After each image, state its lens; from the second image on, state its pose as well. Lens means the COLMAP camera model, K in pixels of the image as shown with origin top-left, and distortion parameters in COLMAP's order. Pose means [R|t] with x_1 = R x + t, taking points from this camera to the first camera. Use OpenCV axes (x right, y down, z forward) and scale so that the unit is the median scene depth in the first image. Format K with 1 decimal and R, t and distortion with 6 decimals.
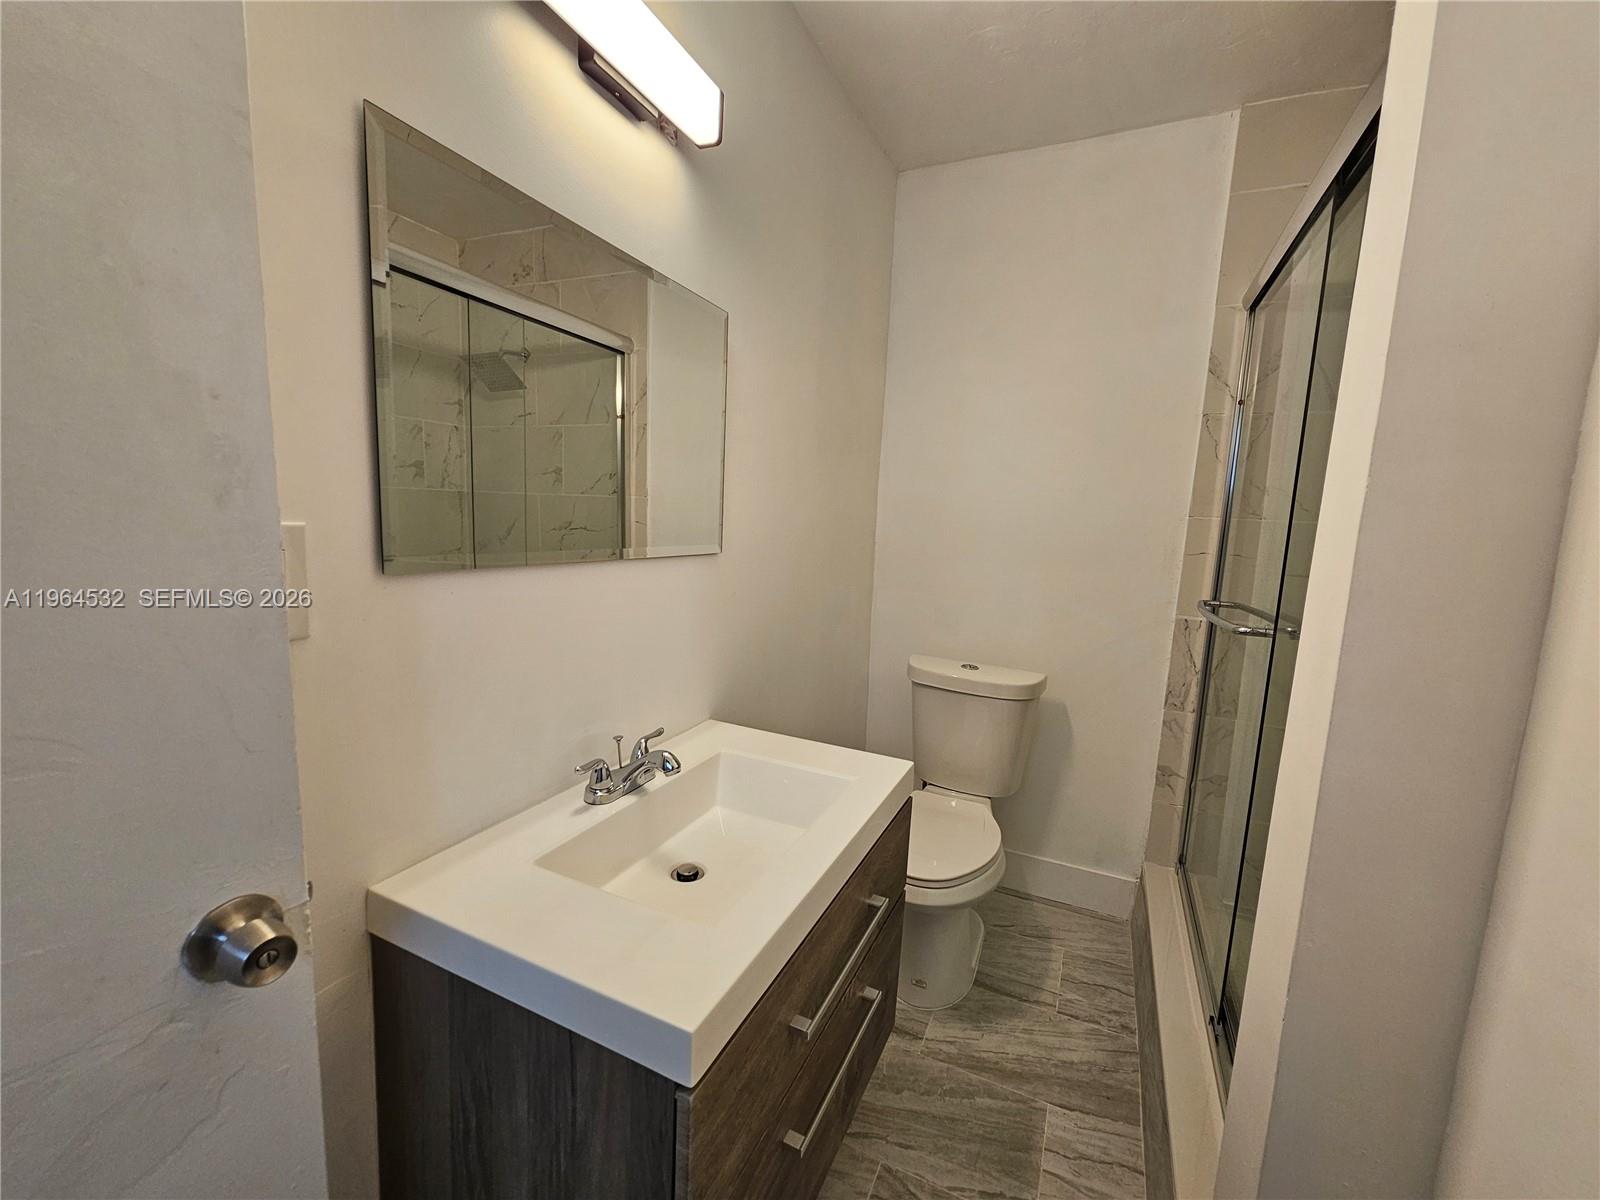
lens RADIAL K [[654.7, 0, 810.5], [0, 654.7, 599.0], [0, 0, 1]] dist [-0.003308, 0.002191]
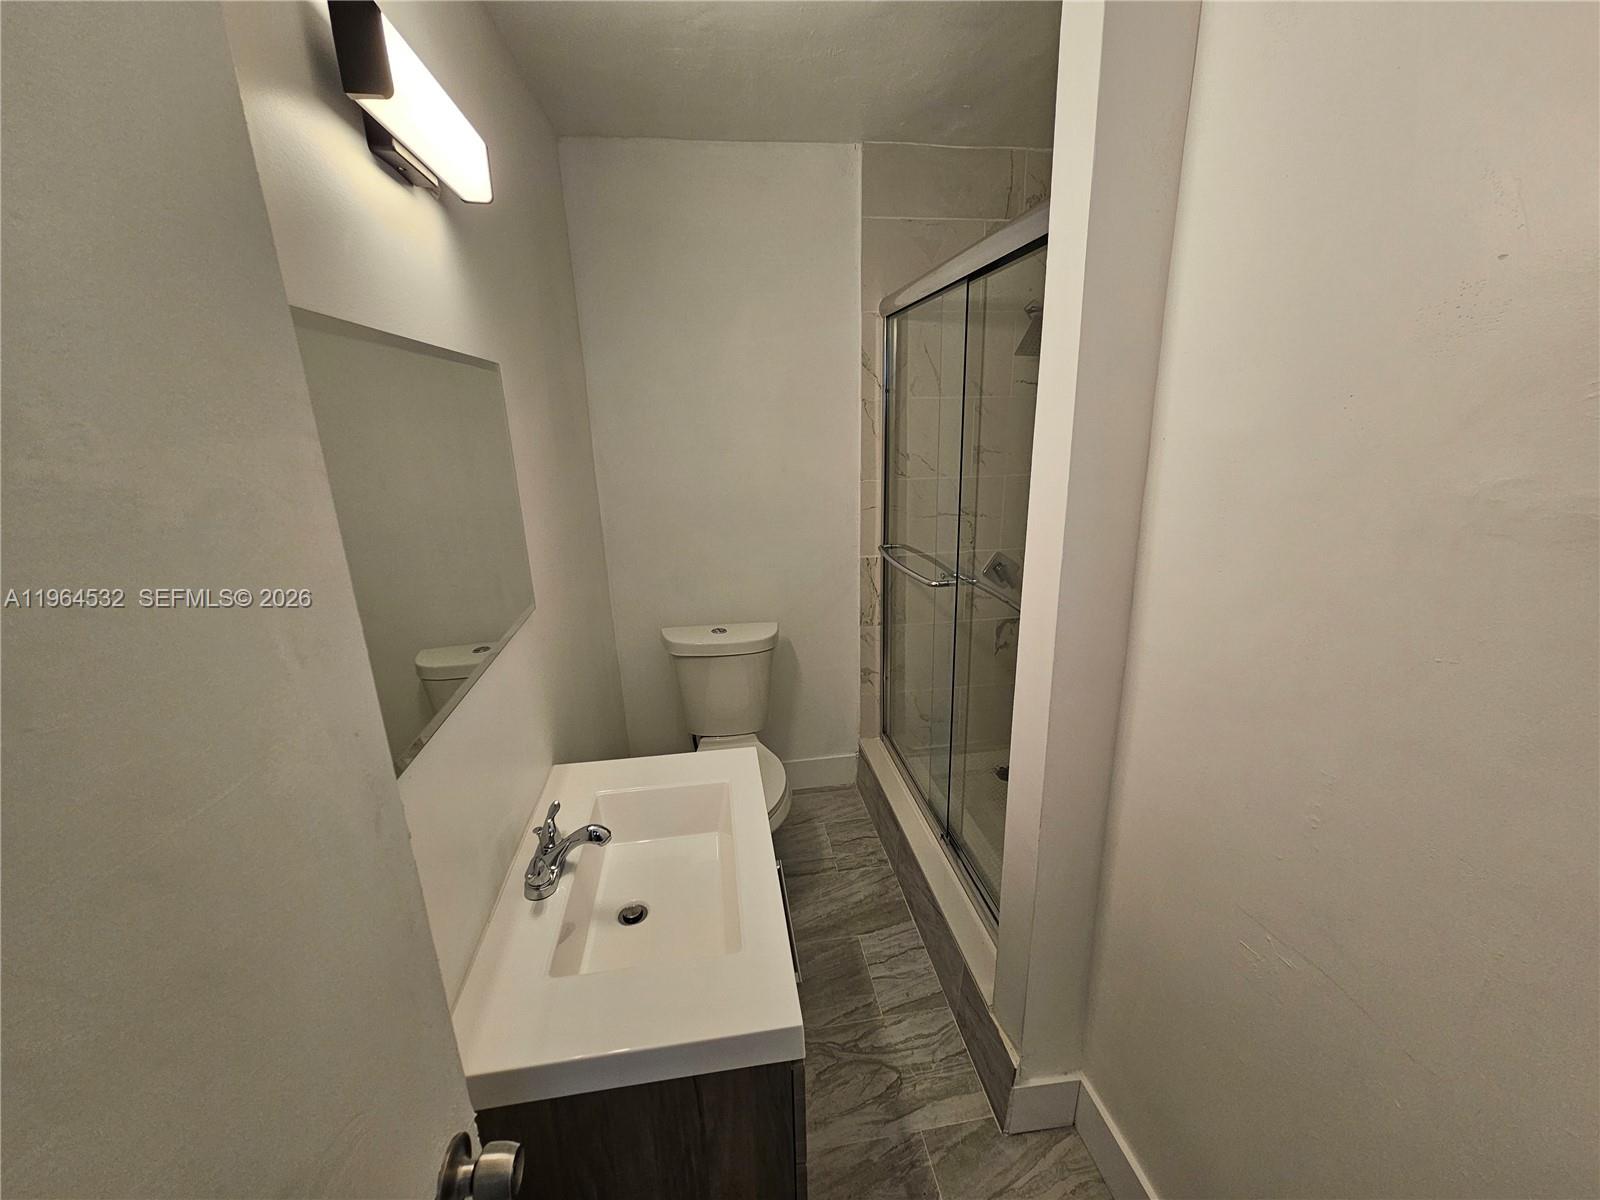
lens RADIAL K [[654.7, 0, 807.1], [0, 654.7, 593.7], [0, 0, 1]] dist [-0.003308, 0.002191]
pose [[0.831970, -0.211680, 0.512851, -0.222318], [0.133522, 0.973580, 0.185242, -0.164812], [-0.538514, -0.085639, 0.838253, -0.041871]]
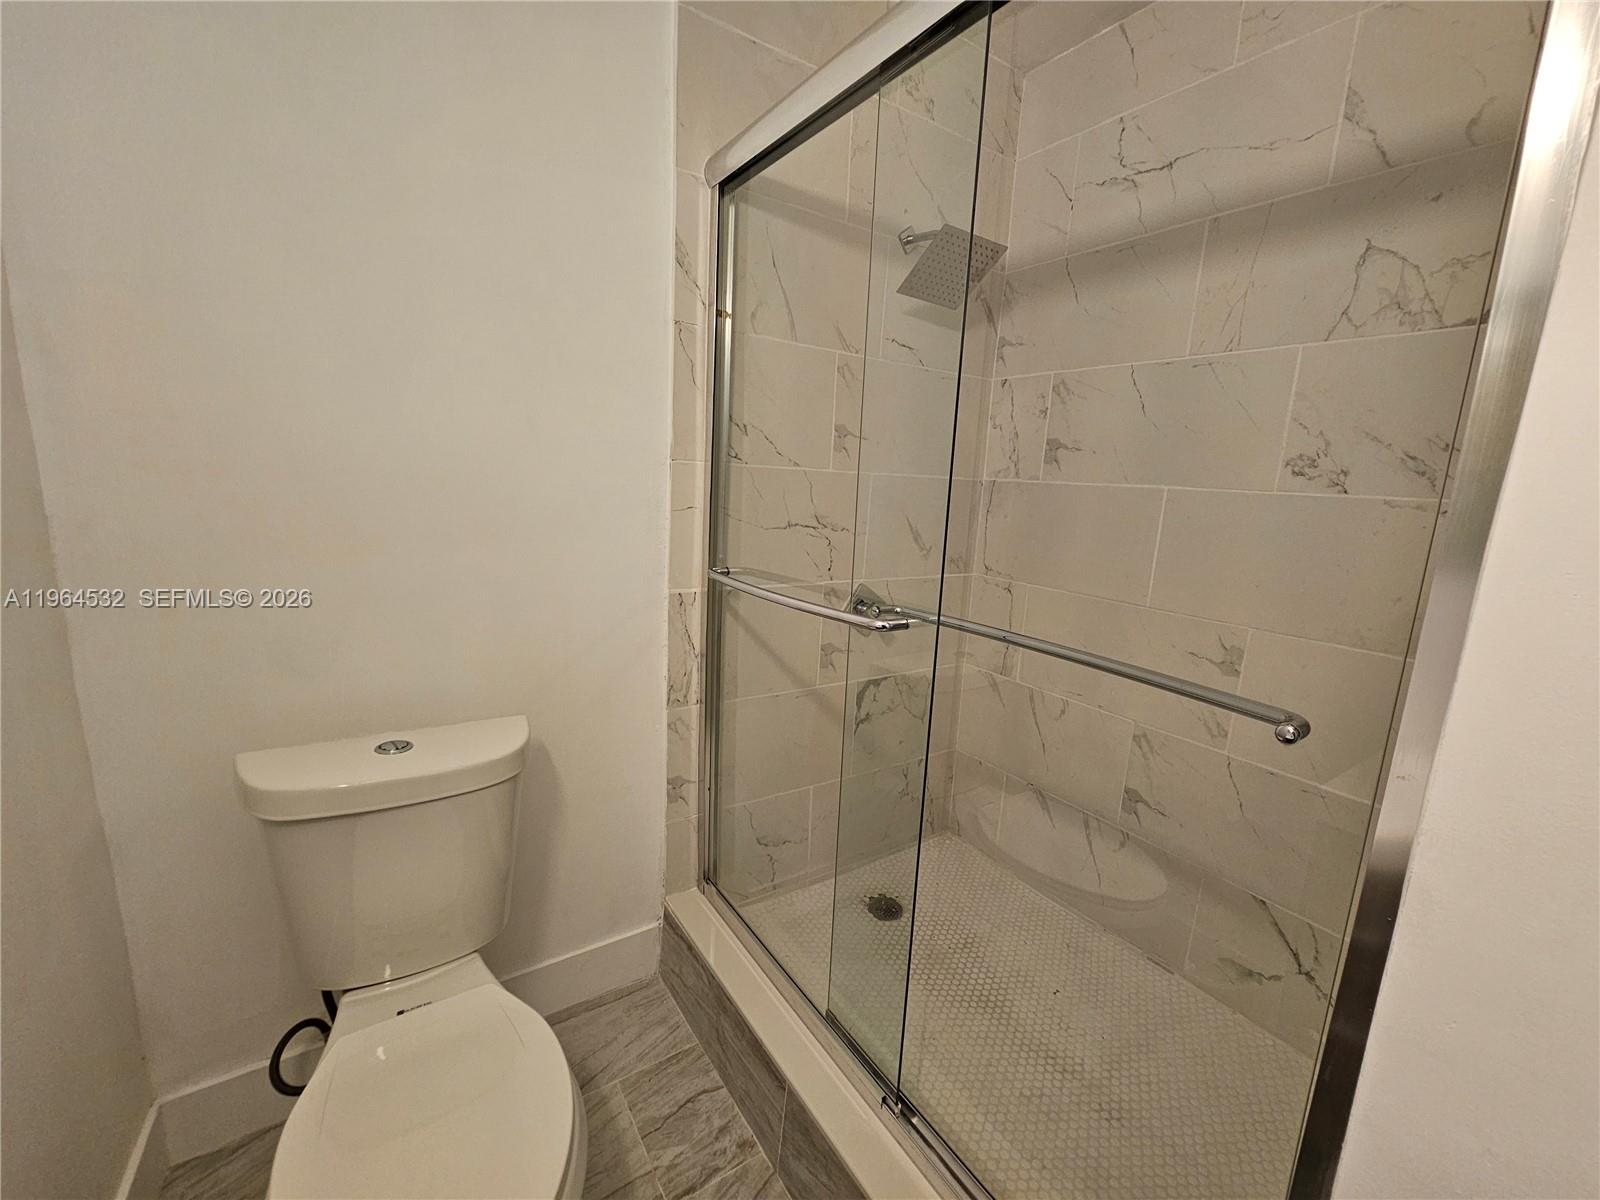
lens RADIAL K [[654.7, 0, 795.9], [0, 654.7, 602.7], [0, 0, 1]] dist [-0.003308, 0.002191]
pose [[0.532613, -0.181561, 0.826655, -0.001587], [0.085390, 0.983263, 0.160941, -0.074902], [-0.842041, -0.015131, 0.539202, 0.479751]]
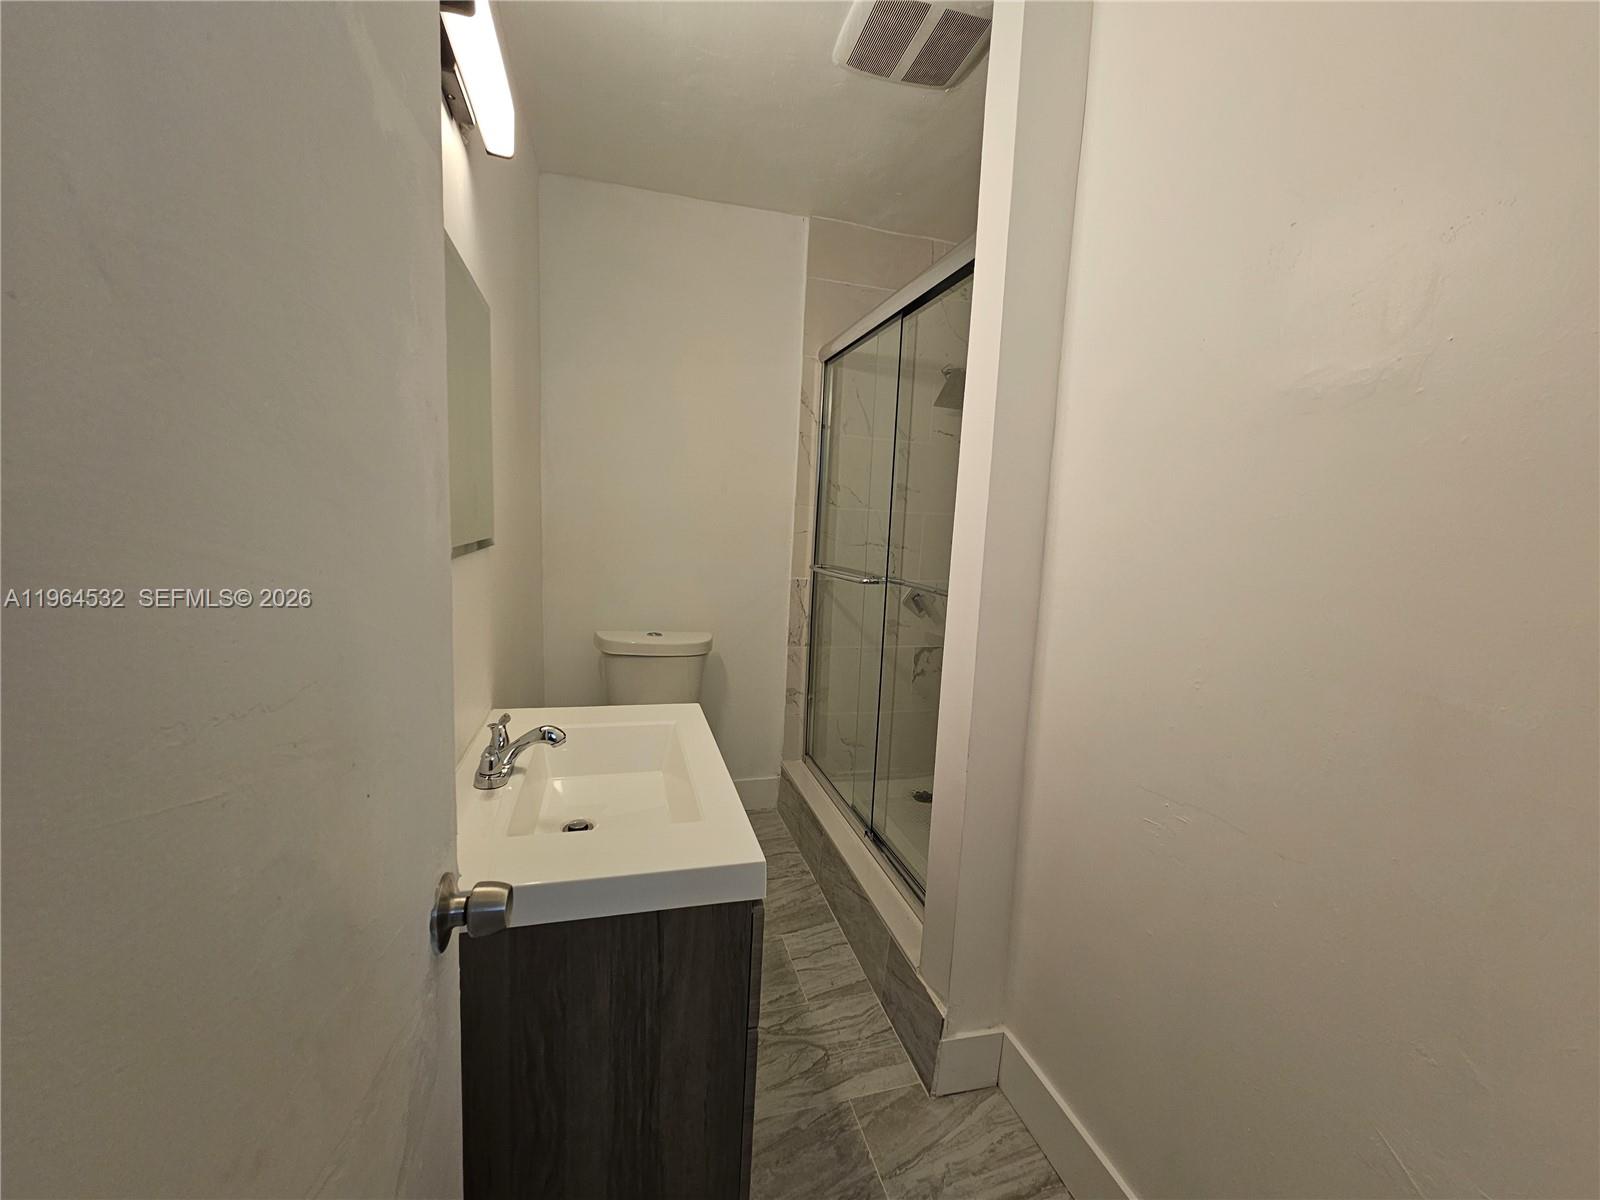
lens RADIAL K [[654.7, 0, 806.7], [0, 654.7, 593.6], [0, 0, 1]] dist [-0.003308, 0.002191]
pose [[0.757394, -0.087167, 0.647114, -0.323813], [0.072081, 0.996154, 0.049818, -0.007601], [-0.648968, 0.008913, 0.760764, -0.068919]]
